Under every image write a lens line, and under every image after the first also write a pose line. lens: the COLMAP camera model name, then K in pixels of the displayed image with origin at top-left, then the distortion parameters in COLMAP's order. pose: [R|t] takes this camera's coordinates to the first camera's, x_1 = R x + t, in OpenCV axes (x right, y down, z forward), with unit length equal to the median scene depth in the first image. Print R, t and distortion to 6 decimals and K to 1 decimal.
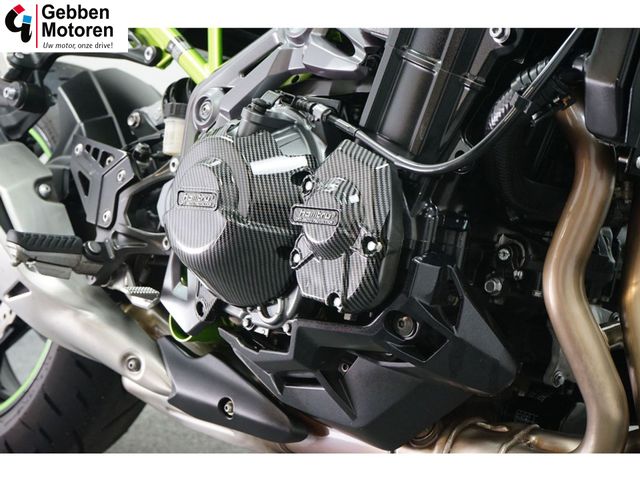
lens RADIAL K [[1238.9, 0, 320.0], [0, 1238.9, 240.0], [0, 0, 1]] dist [-0.189670, -0.044654]
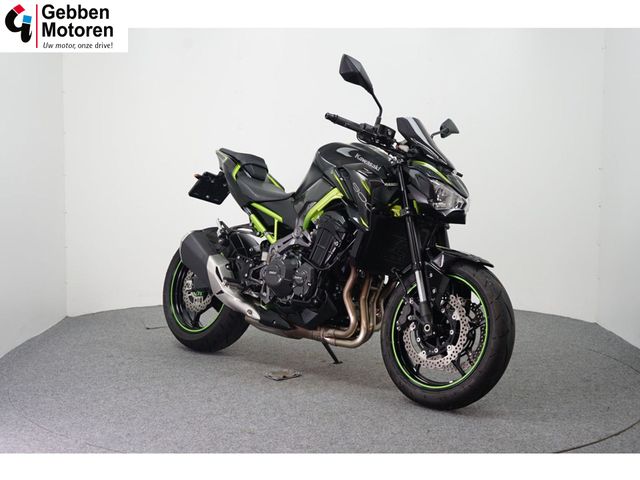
lens RADIAL K [[927.8, 0, 320.0], [0, 927.8, 240.0], [0, 0, 1]] dist [-0.000041, -0.002071]
pose [[0.997608, 0.066944, 0.017218, 0.006834], [-0.065529, 0.995205, -0.072618, 0.069895], [-0.021997, 0.071316, 0.997211, -2.003522]]
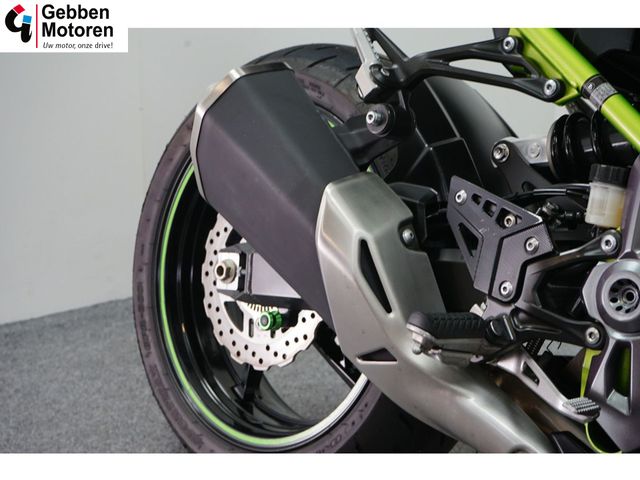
lens RADIAL K [[1154.9, 0, 320.0], [0, 1154.9, 240.0], [0, 0, 1]] dist [0.024105, 0.020626]
pose [[0.997064, 0.076031, 0.009072, -0.311467], [-0.076570, 0.990001, 0.118473, -0.137097], [0.000027, -0.118820, 0.992916, 0.212452]]
